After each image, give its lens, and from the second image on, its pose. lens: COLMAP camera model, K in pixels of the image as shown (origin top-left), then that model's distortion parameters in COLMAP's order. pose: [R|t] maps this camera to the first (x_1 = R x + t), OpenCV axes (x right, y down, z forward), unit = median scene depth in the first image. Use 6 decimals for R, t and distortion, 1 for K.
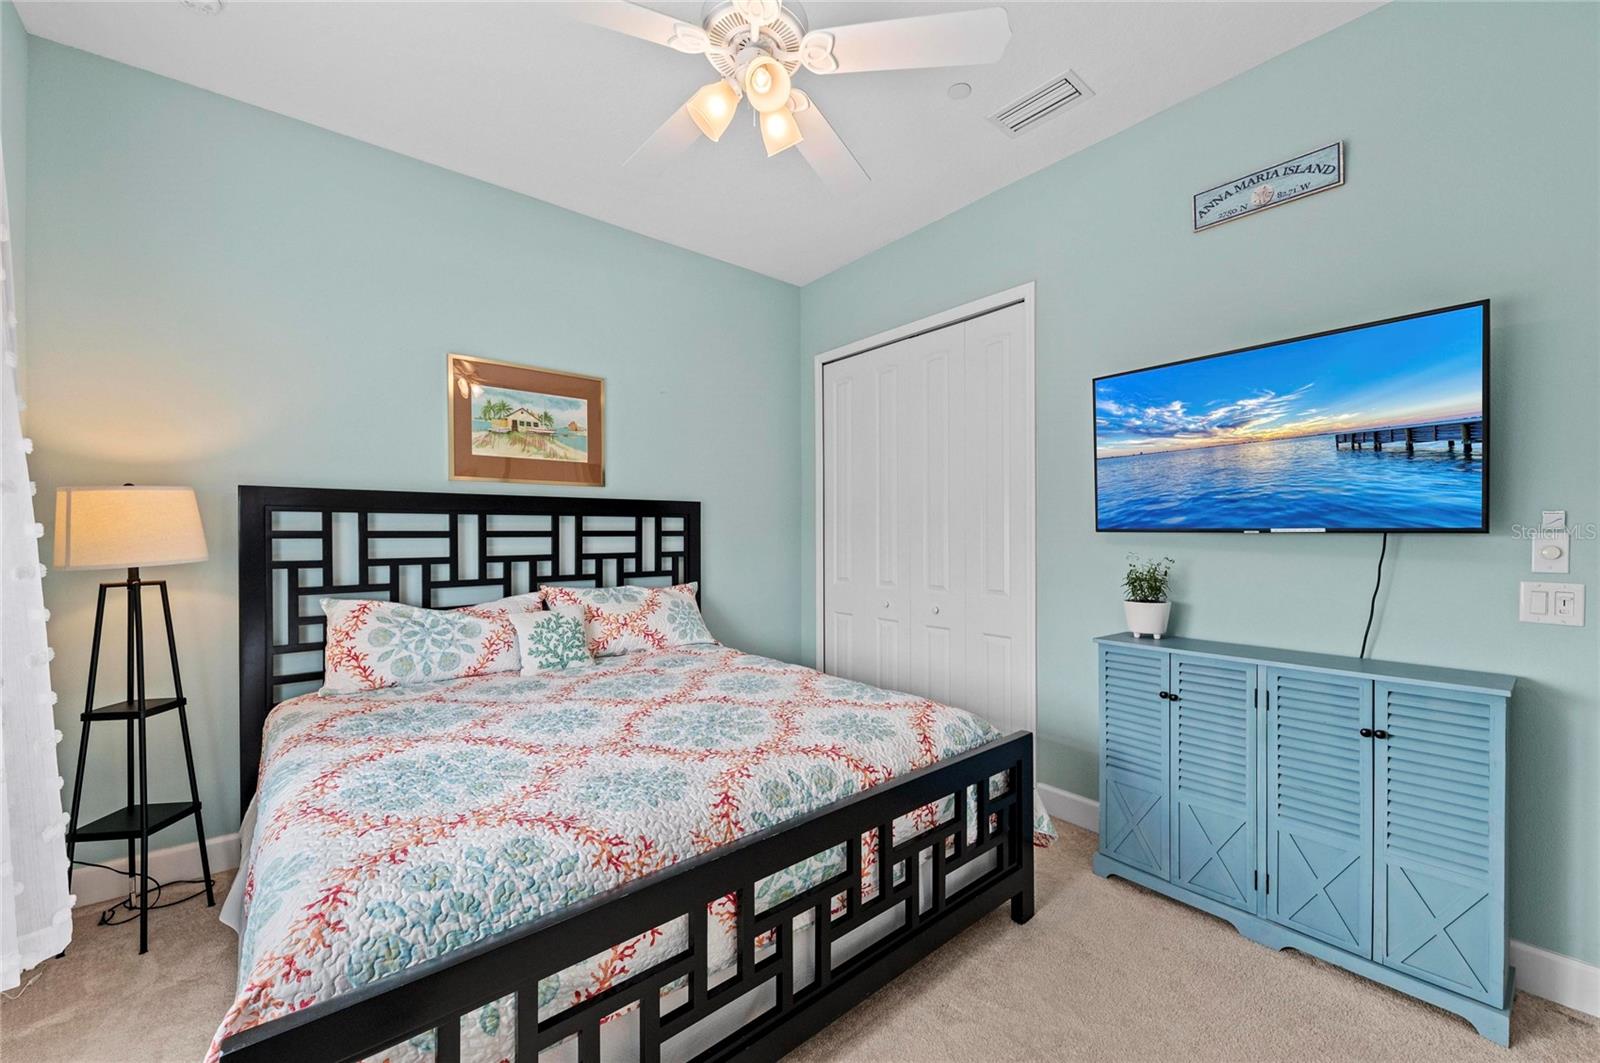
lens RADIAL K [[629.1, 0, 805.5], [0, 629.1, 534.8], [0, 0, 1]] dist [0.006659, -0.002069]
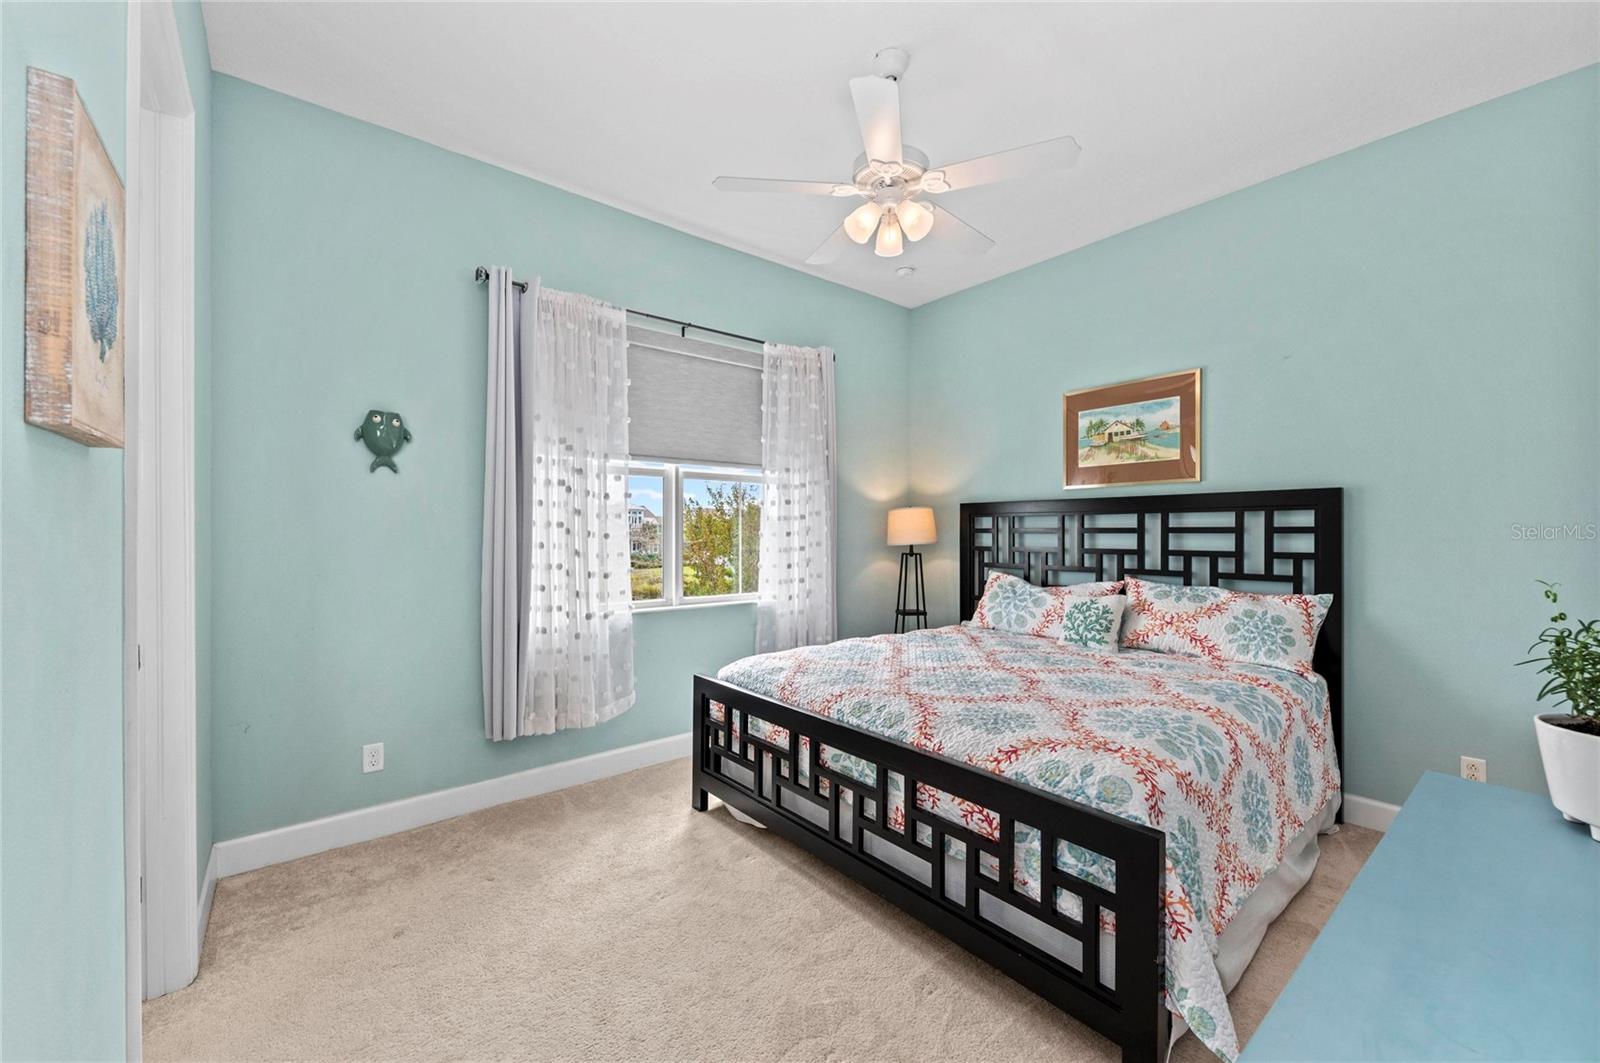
lens RADIAL K [[629.1, 0, 798.8], [0, 629.1, 538.9], [0, 0, 1]] dist [0.006659, -0.002069]
pose [[-0.029748, 0.015044, -0.999444, 0.707730], [-0.001160, 0.999886, 0.015085, -0.002797], [0.999557, 0.001608, -0.029727, 0.450884]]
